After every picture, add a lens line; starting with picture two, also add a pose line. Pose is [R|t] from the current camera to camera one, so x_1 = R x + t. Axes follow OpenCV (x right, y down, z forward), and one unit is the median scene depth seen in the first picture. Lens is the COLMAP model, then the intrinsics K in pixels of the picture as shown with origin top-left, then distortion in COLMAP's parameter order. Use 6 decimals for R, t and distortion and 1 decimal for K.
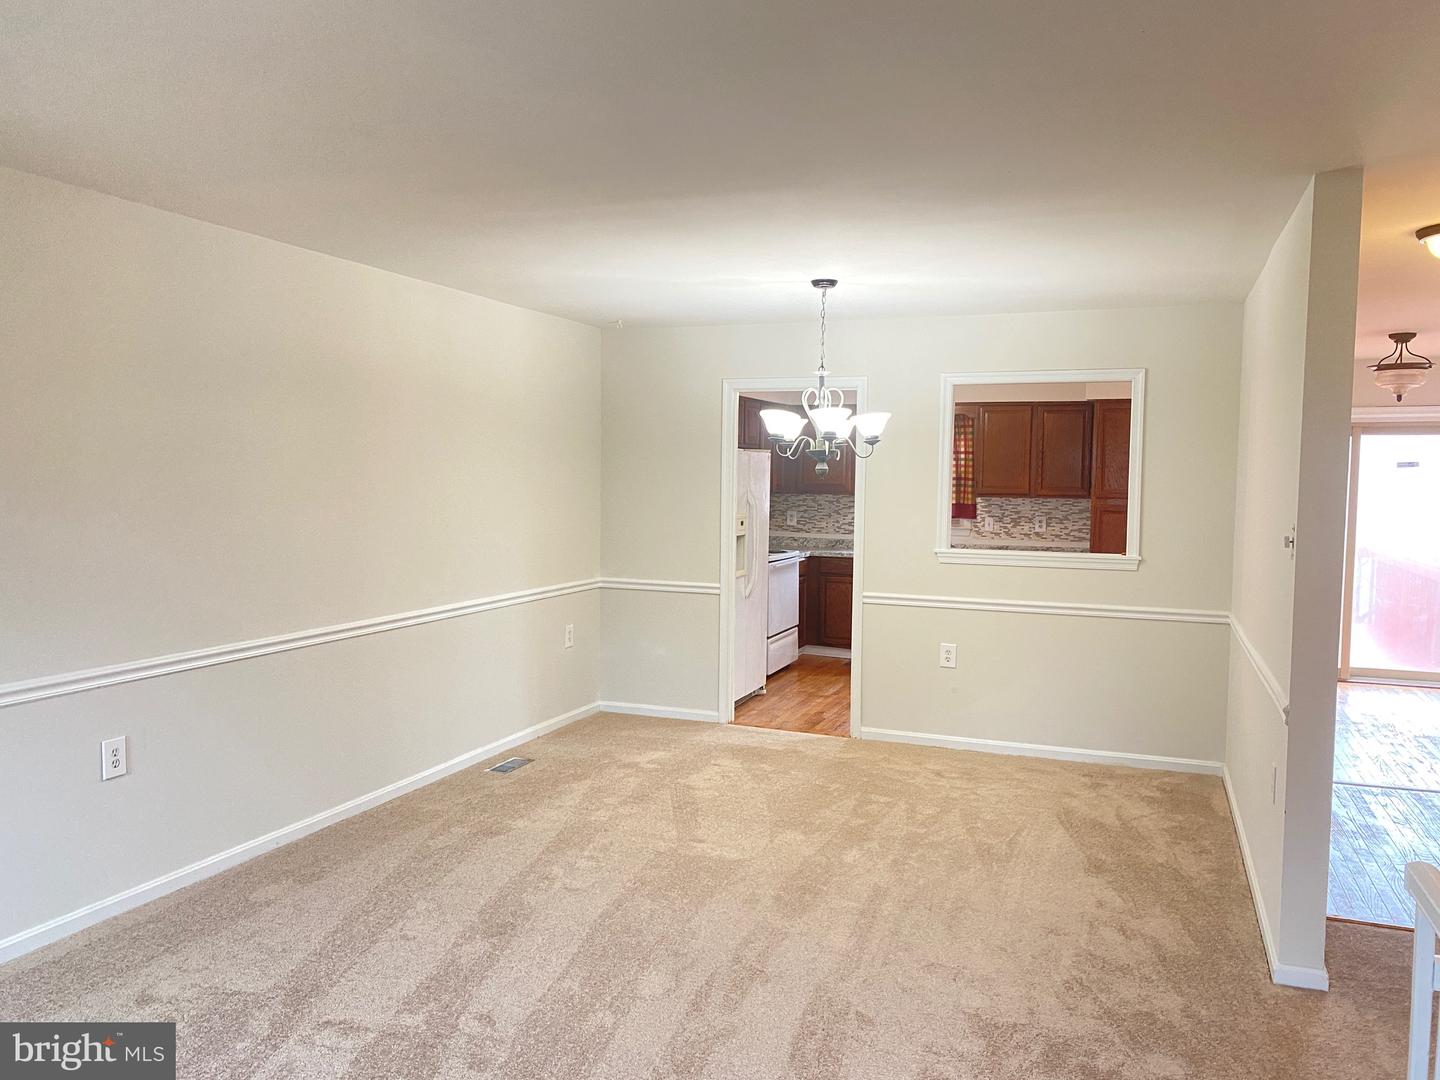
lens RADIAL K [[1108.7, 0, 720.0], [0, 1108.7, 540.0], [0, 0, 1]] dist [0.052021, -0.002878]
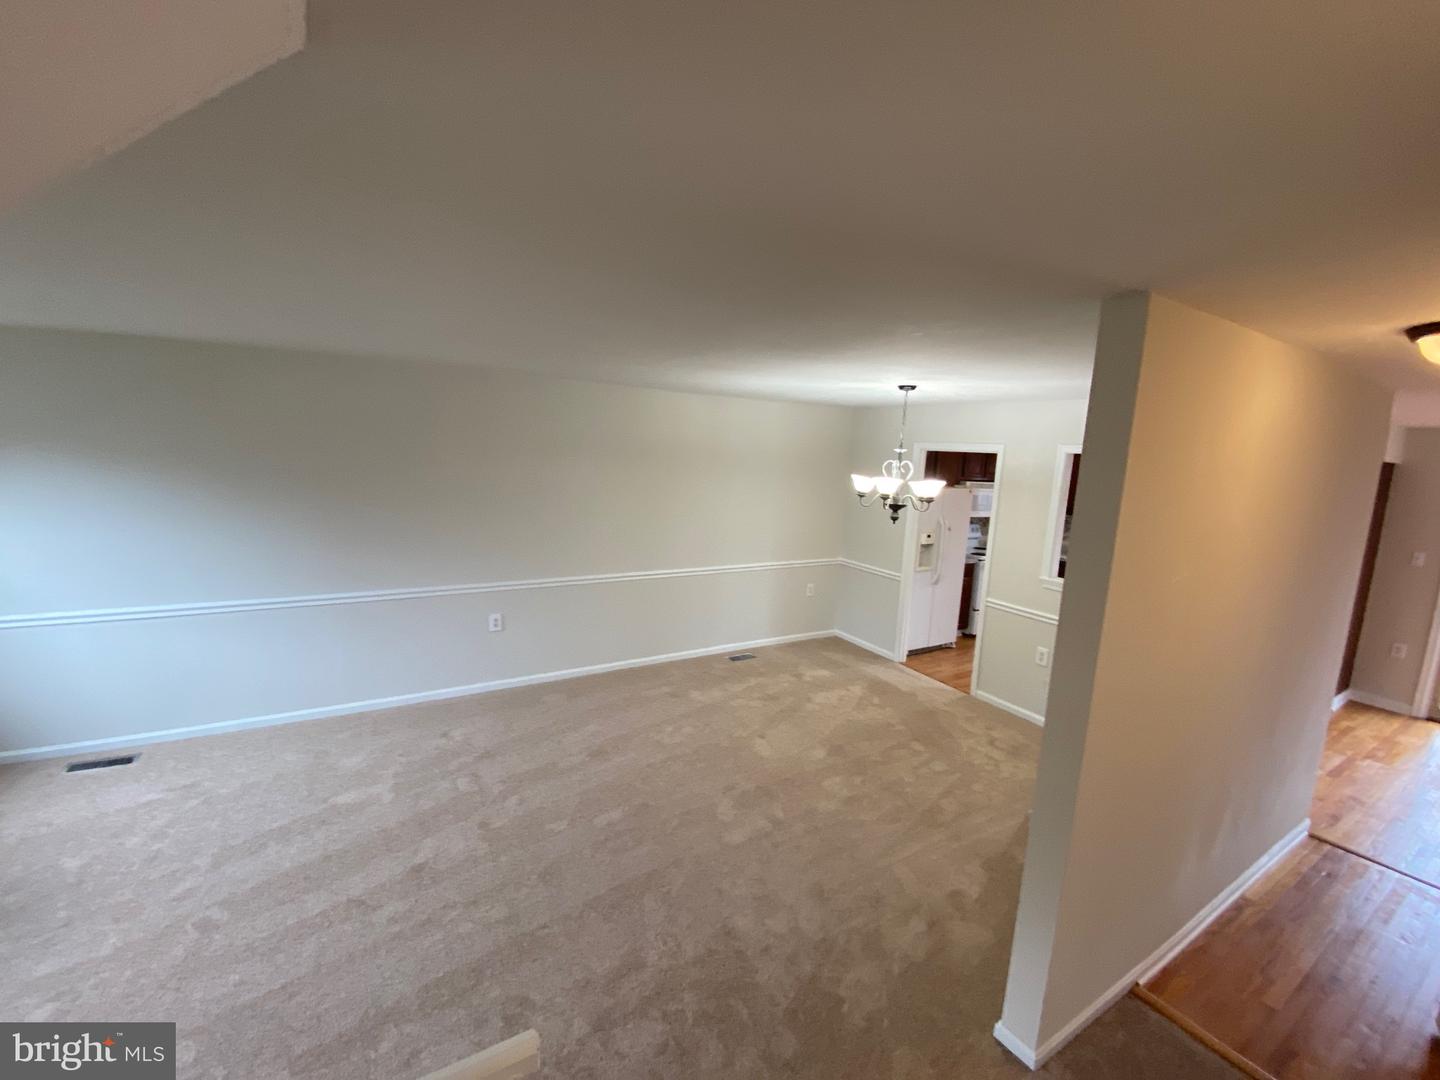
lens RADIAL K [[584.2, 0, 719.5], [0, 584.2, 544.8], [0, 0, 1]] dist [0.062486, -0.029705]
pose [[0.787334, 0.127303, -0.603240, 0.382680], [-0.077522, 0.991126, 0.107980, -0.093660], [0.611633, -0.038252, 0.790216, 0.250236]]
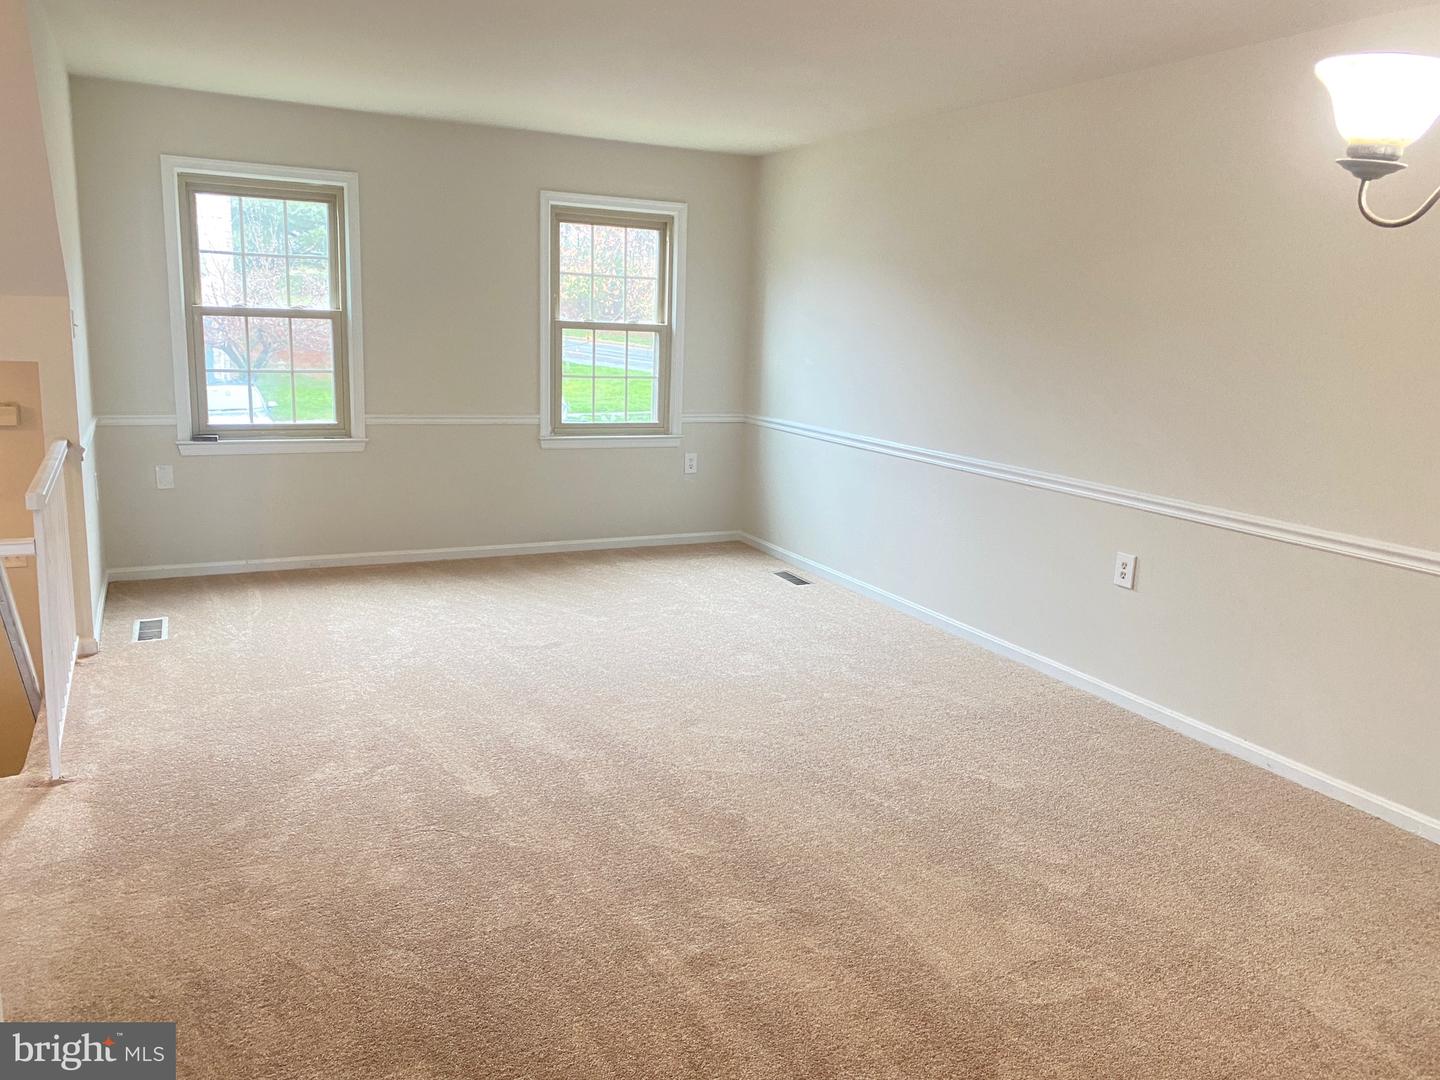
lens RADIAL K [[1108.7, 0, 720.0], [0, 1108.7, 540.0], [0, 0, 1]] dist [0.052021, -0.002878]
pose [[-0.692058, 0.111836, -0.713125, 0.411284], [-0.074949, 0.971453, 0.225083, -0.045990], [0.717940, 0.209219, -0.663920, 1.071086]]
